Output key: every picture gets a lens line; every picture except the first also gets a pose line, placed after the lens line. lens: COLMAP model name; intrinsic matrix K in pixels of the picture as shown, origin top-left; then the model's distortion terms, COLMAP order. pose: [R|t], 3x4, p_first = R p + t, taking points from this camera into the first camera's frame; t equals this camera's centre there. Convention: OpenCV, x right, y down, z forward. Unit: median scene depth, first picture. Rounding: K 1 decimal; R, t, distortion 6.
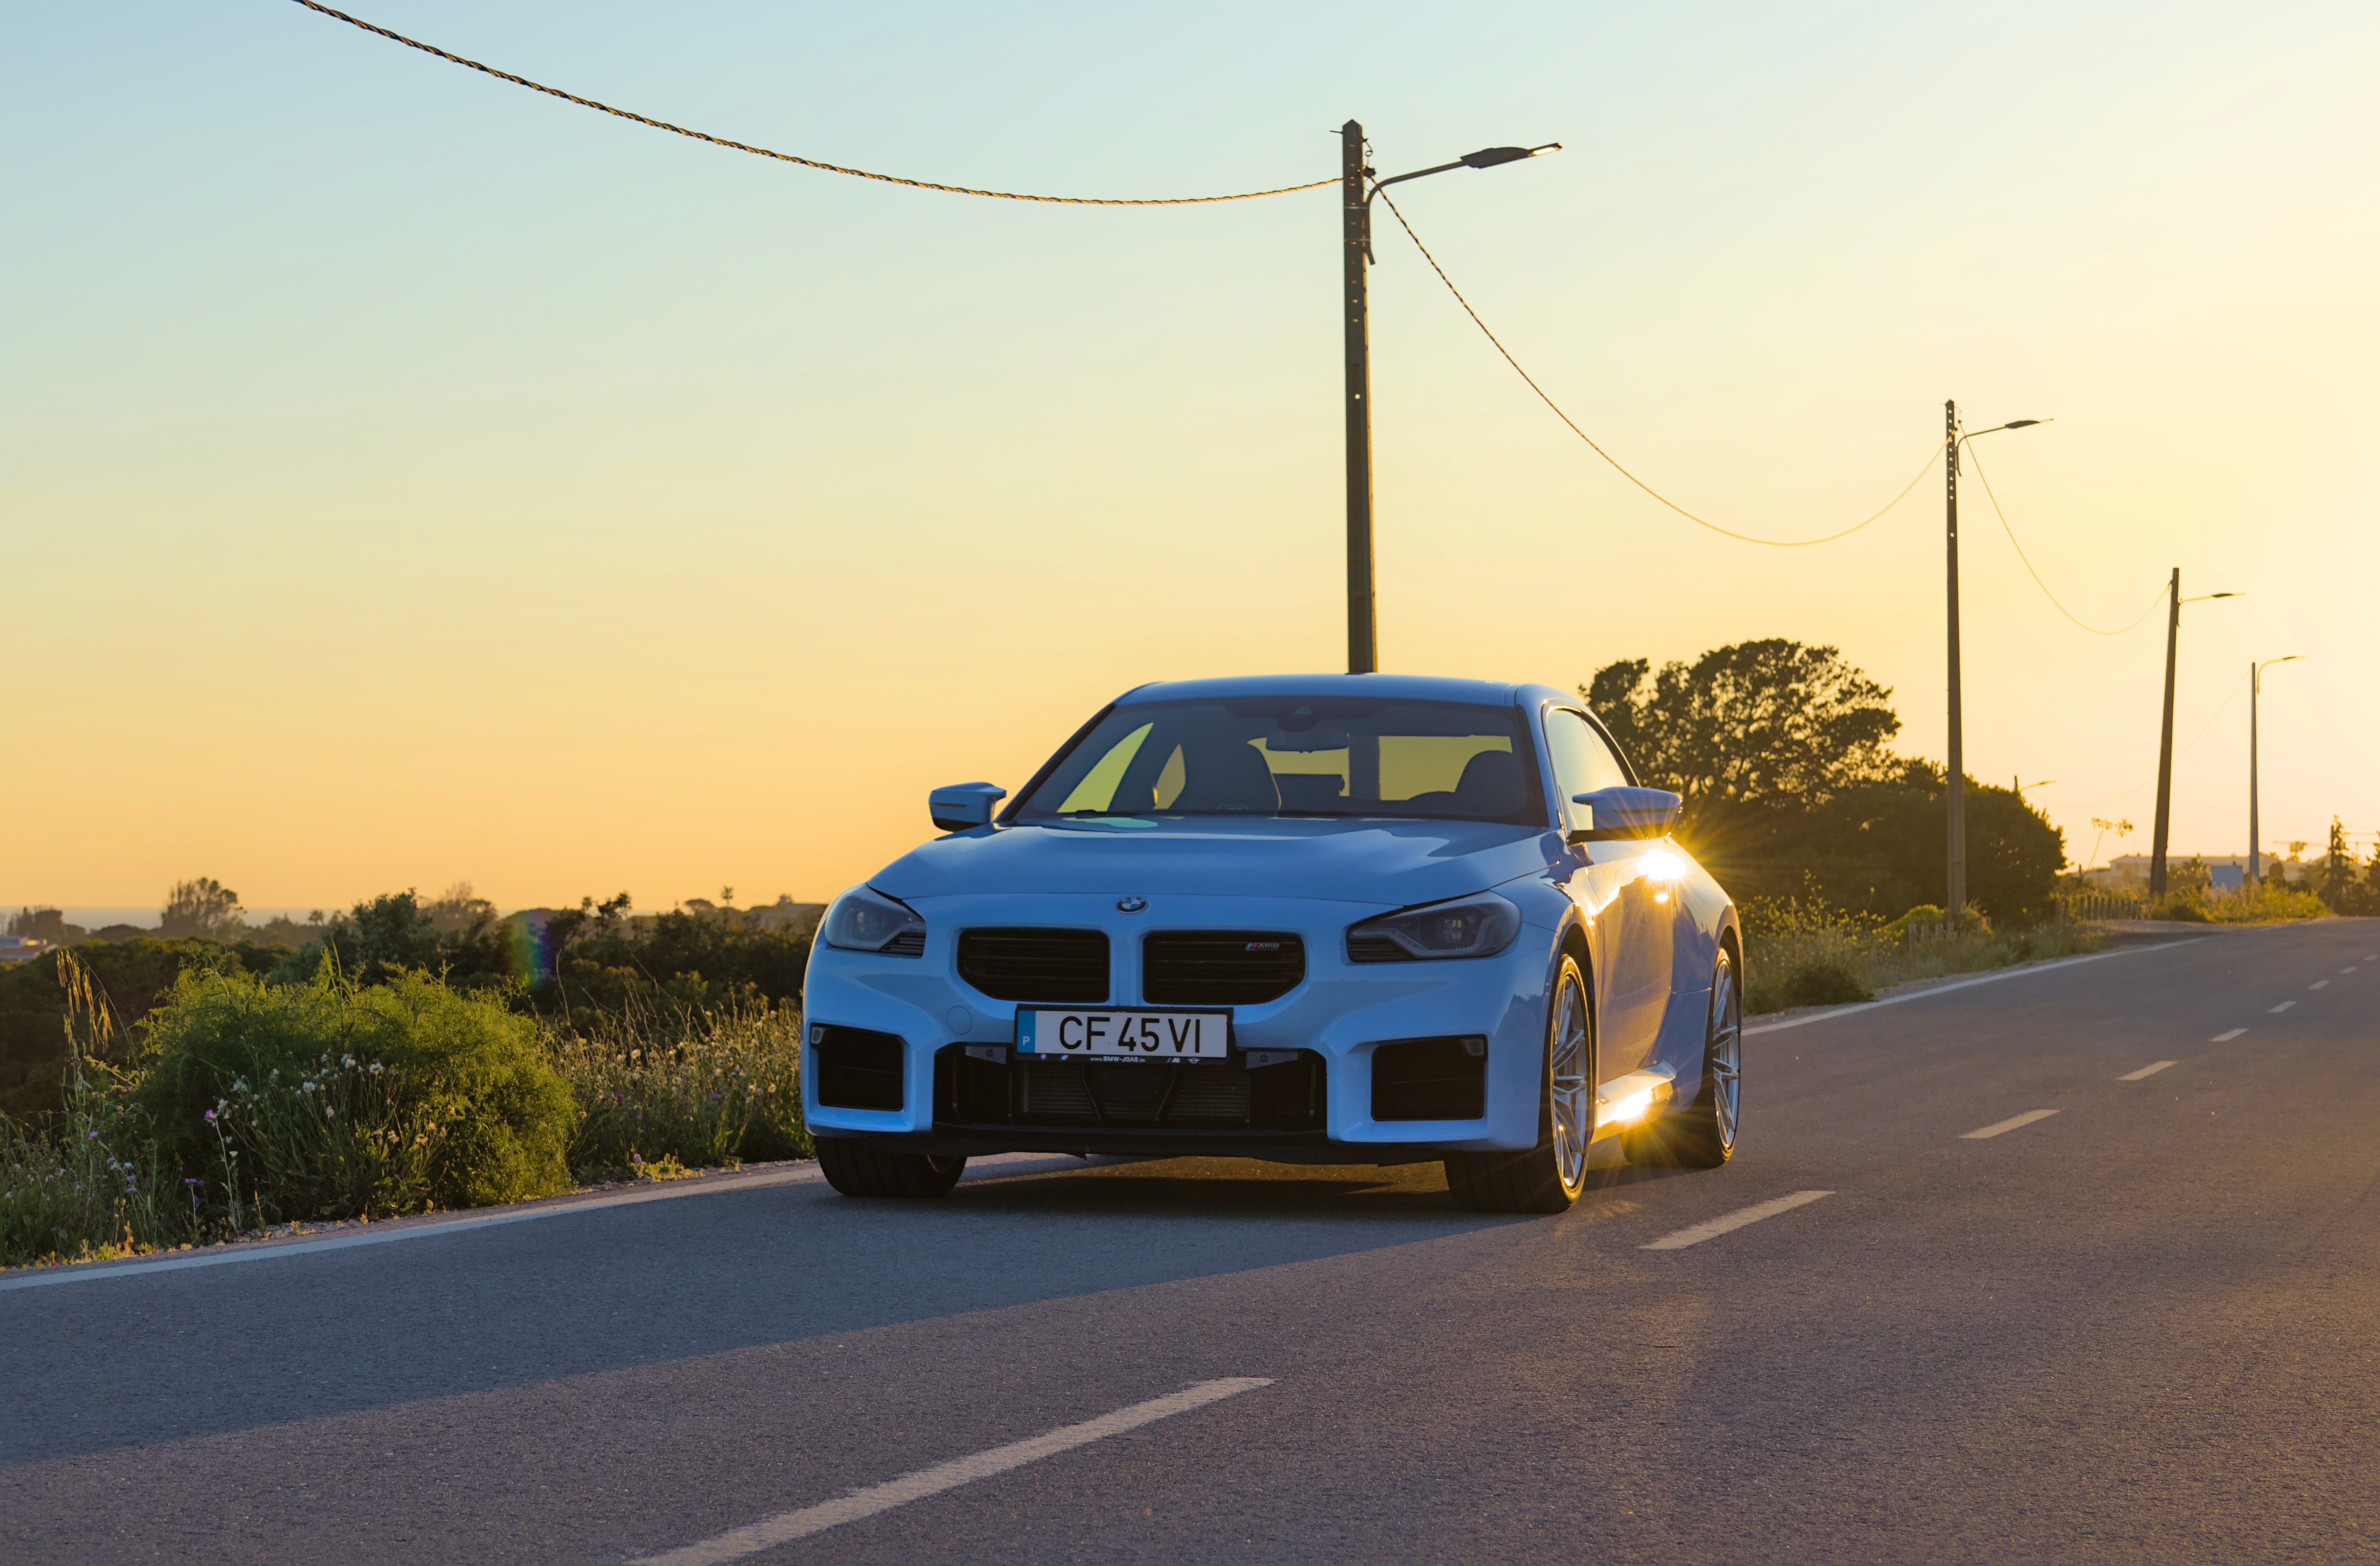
lens RADIAL K [[5778.5, 0, 1190.2], [0, 5778.5, 784.0], [0, 0, 1]] dist [0.227710, 0.000000]
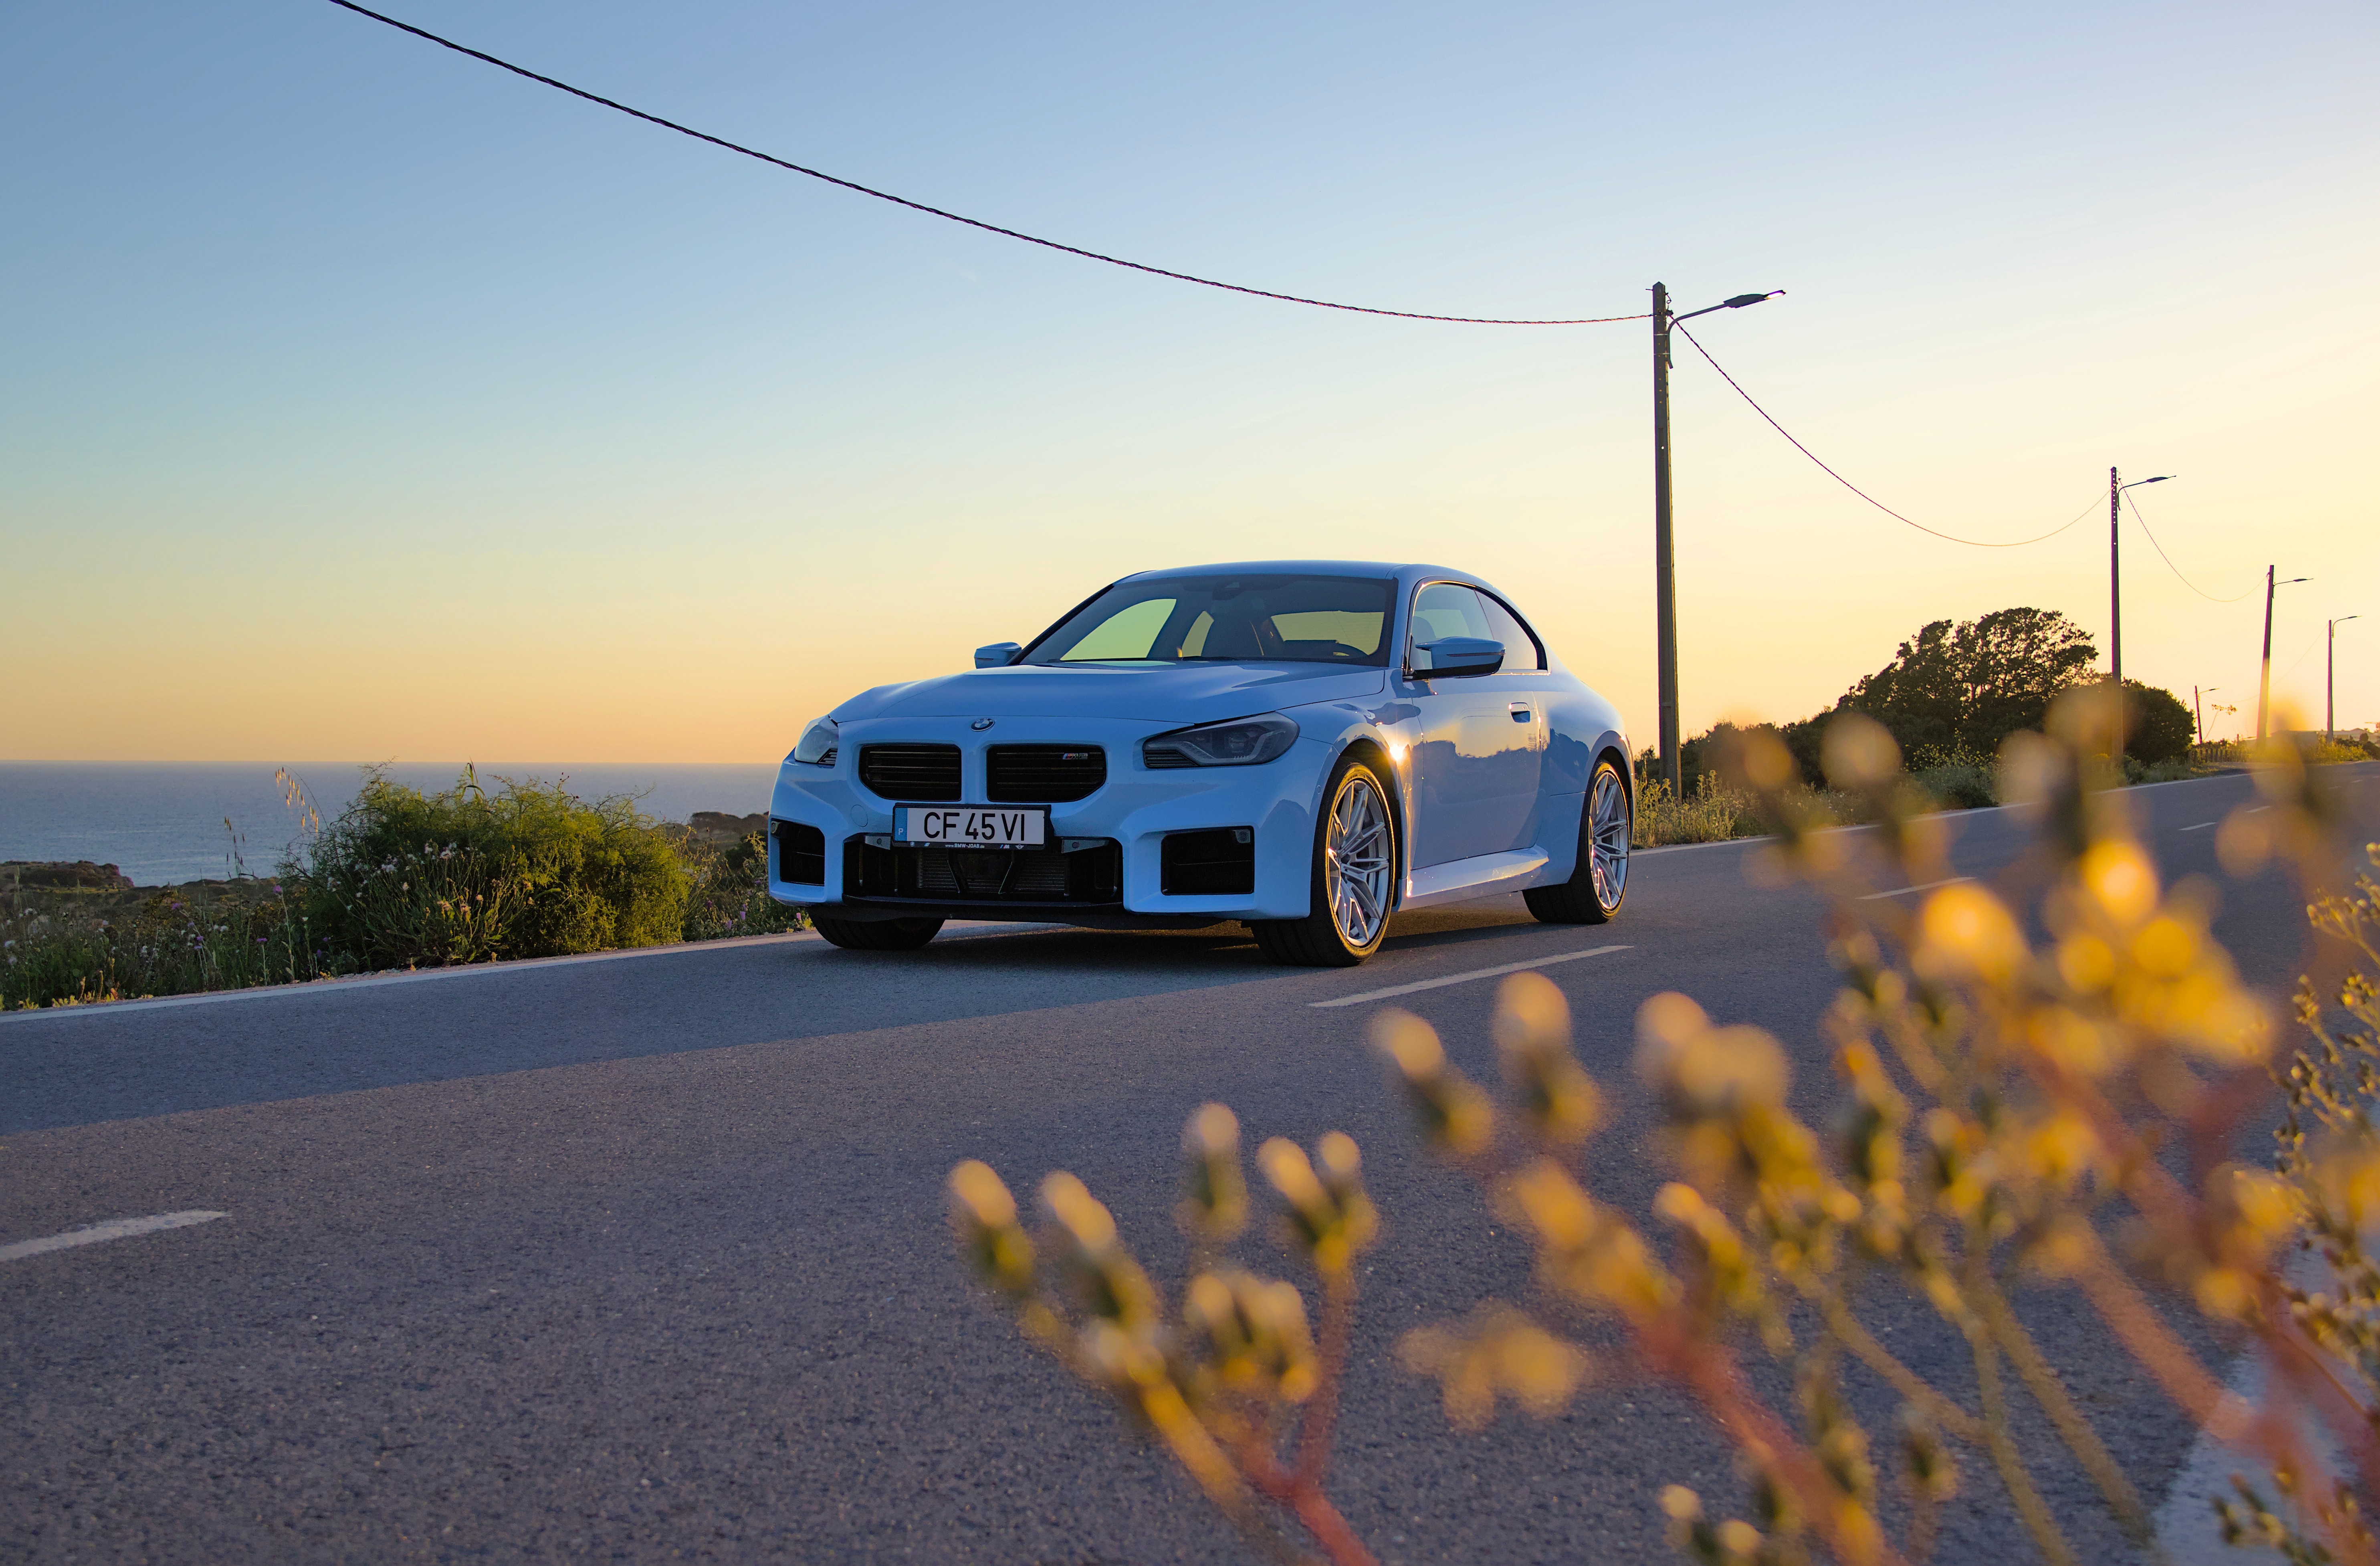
lens RADIAL K [[3044.1, 0, 1190.7], [0, 3044.1, 780.1], [0, 0, 1]] dist [0.190341, 0.000000]
pose [[0.986269, -0.003664, -0.165104, 0.142271], [0.008273, 0.999595, 0.027236, 0.014968], [0.164938, -0.028228, 0.985900, 0.340271]]
